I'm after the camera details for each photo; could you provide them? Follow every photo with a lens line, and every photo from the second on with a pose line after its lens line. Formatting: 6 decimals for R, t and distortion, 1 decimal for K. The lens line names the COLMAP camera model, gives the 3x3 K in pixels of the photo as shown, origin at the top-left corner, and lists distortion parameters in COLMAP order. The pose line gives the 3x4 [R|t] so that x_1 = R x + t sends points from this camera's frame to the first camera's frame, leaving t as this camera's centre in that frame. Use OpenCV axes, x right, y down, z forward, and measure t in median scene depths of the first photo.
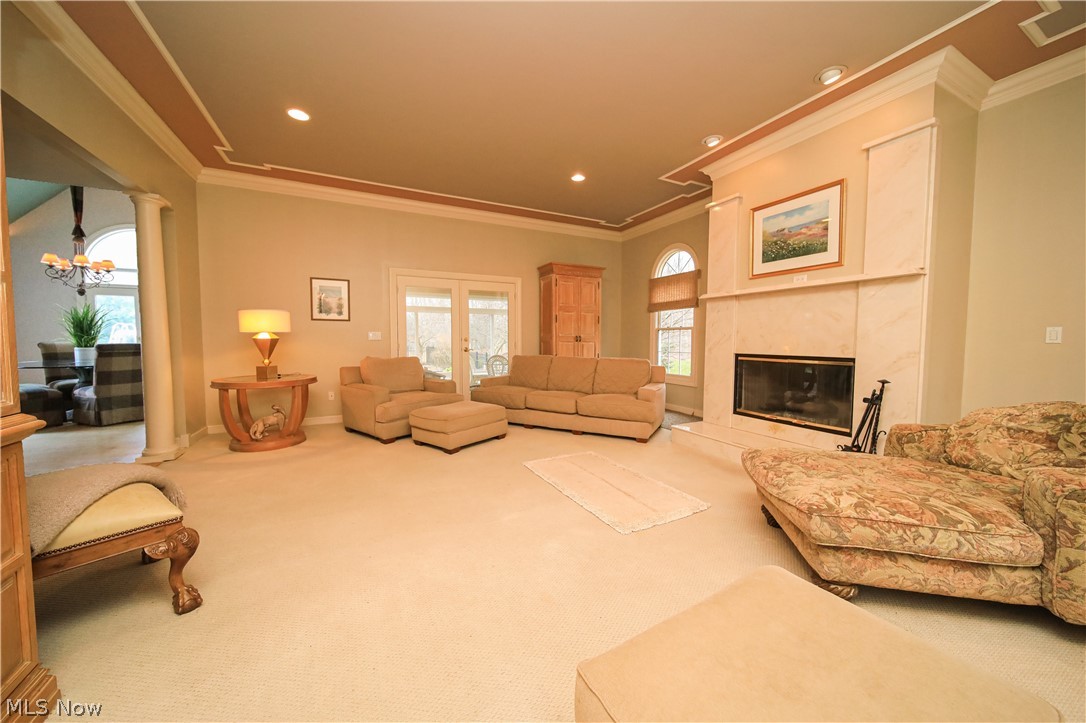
lens RADIAL K [[378.4, 0, 544.7], [0, 378.4, 358.0], [0, 0, 1]] dist [-0.000232, 0.000099]
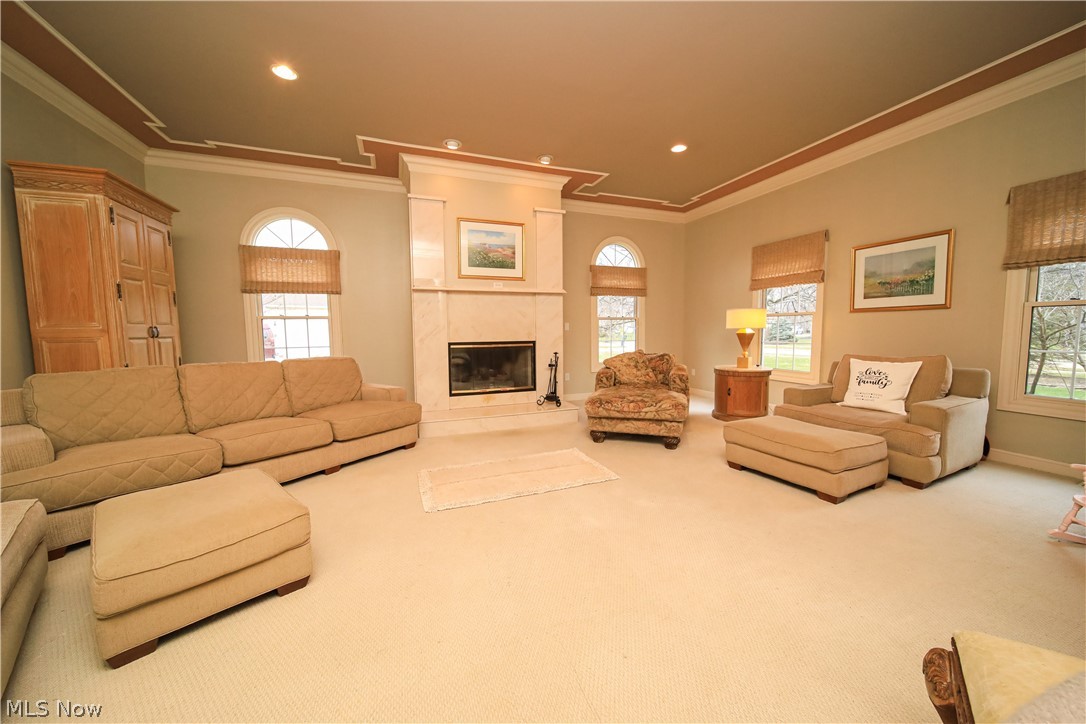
lens RADIAL K [[378.4, 0, 544.7], [0, 378.4, 358.5], [0, 0, 1]] dist [-0.000232, 0.000099]
pose [[0.100276, -0.075541, 0.992088, -0.632457], [0.059822, 0.995767, 0.069775, -0.028489], [-0.993160, 0.052352, 0.104371, 0.659396]]
